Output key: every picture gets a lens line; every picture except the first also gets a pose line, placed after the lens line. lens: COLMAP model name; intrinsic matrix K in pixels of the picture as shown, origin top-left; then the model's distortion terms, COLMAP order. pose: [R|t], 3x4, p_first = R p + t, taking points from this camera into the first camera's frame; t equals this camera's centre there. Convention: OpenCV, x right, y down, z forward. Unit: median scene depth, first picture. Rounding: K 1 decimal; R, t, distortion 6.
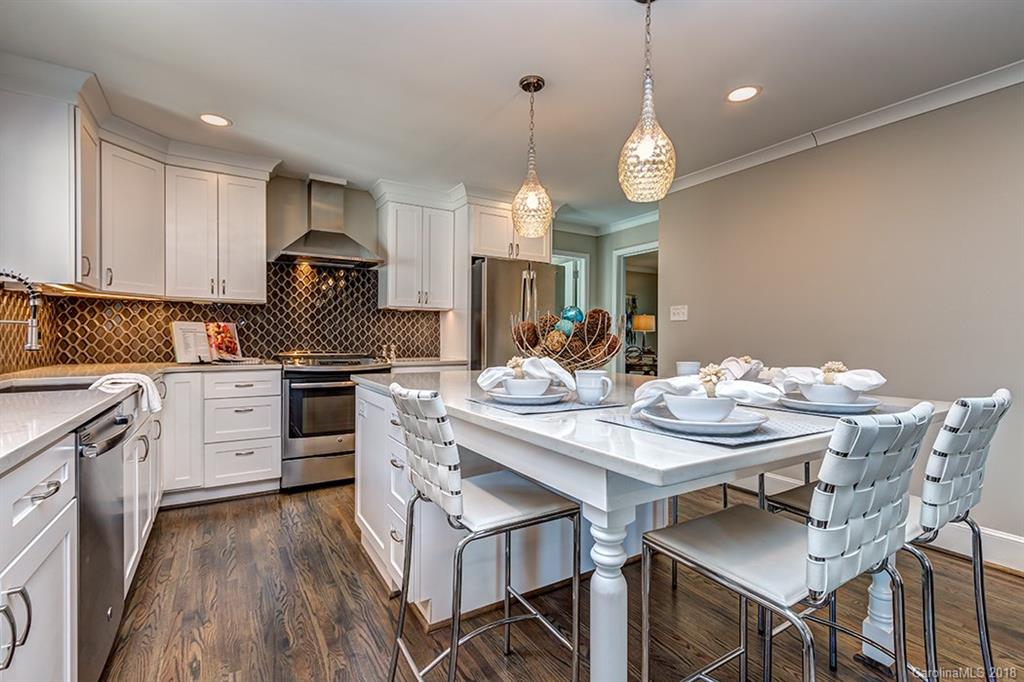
lens RADIAL K [[464.2, 0, 510.9], [0, 464.2, 341.1], [0, 0, 1]] dist [-0.002510, 0.001727]
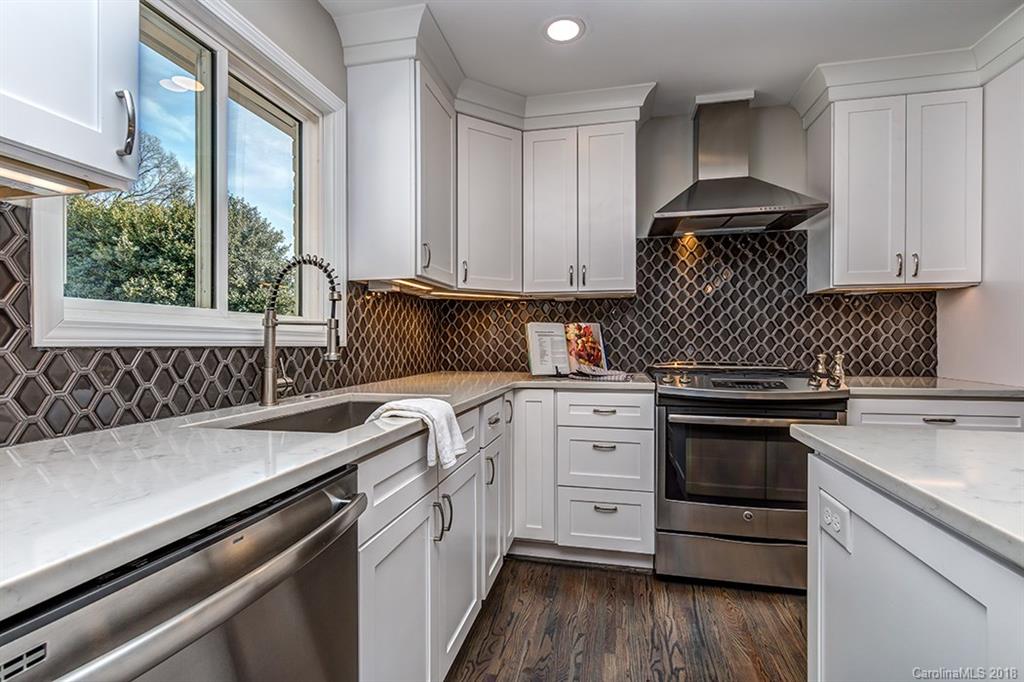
lens RADIAL K [[464.2, 0, 514.9], [0, 464.2, 343.1], [0, 0, 1]] dist [-0.002510, 0.001727]
pose [[0.717674, -0.003273, -0.696371, -0.172610], [-0.000161, 0.999988, -0.004866, -0.002861], [0.696379, 0.003604, 0.717665, 0.375906]]
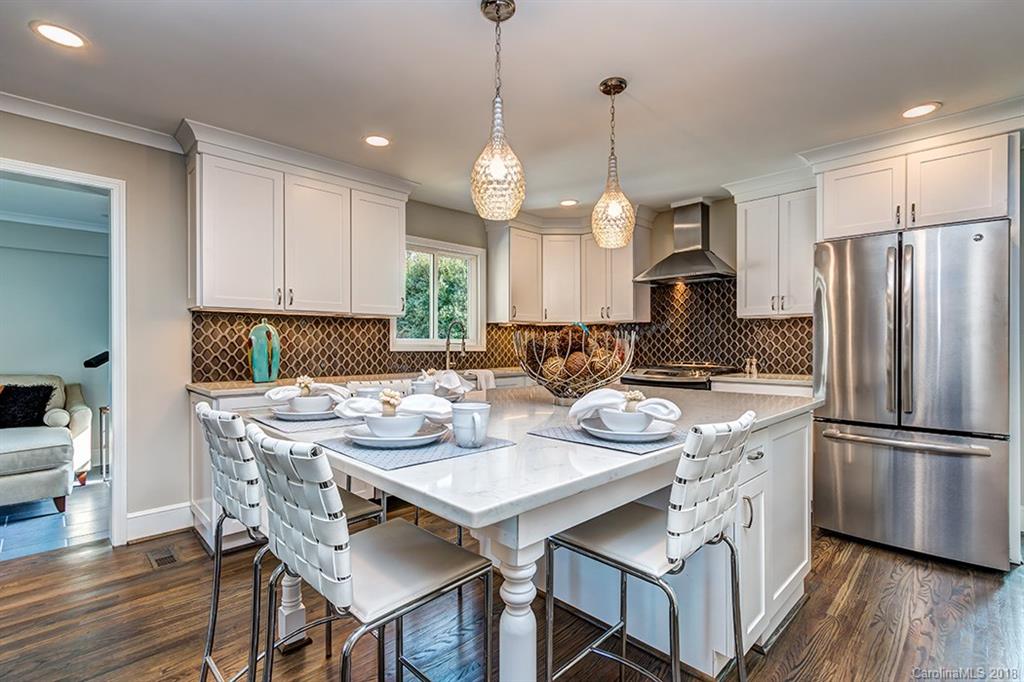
lens RADIAL K [[464.2, 0, 507.9], [0, 464.2, 345.1], [0, 0, 1]] dist [-0.002510, 0.001727]
pose [[0.213214, -0.002354, -0.977003, 0.634540], [-0.005033, 0.999981, -0.003508, -0.014648], [0.976993, 0.005665, 0.213198, 0.414211]]
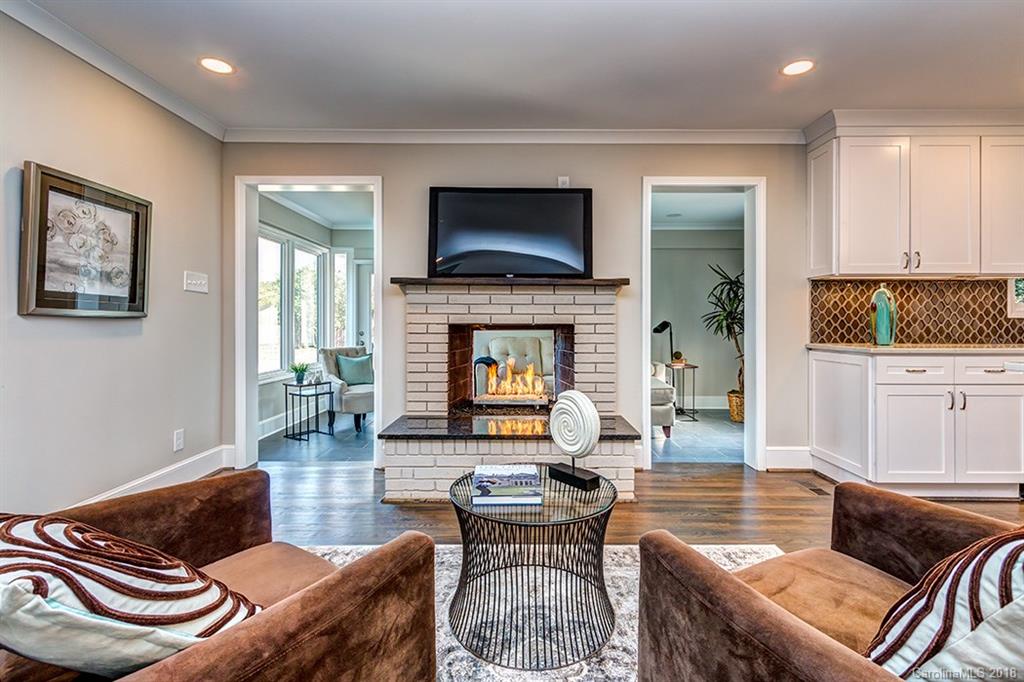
lens RADIAL K [[464.2, 0, 533.8], [0, 464.2, 325.8], [0, 0, 1]] dist [-0.002510, 0.001727]
pose [[-0.527141, -0.000317, -0.849778, 0.811223], [-0.009786, 0.999936, 0.005698, 0.019308], [0.849721, 0.011320, -0.527111, 0.038077]]
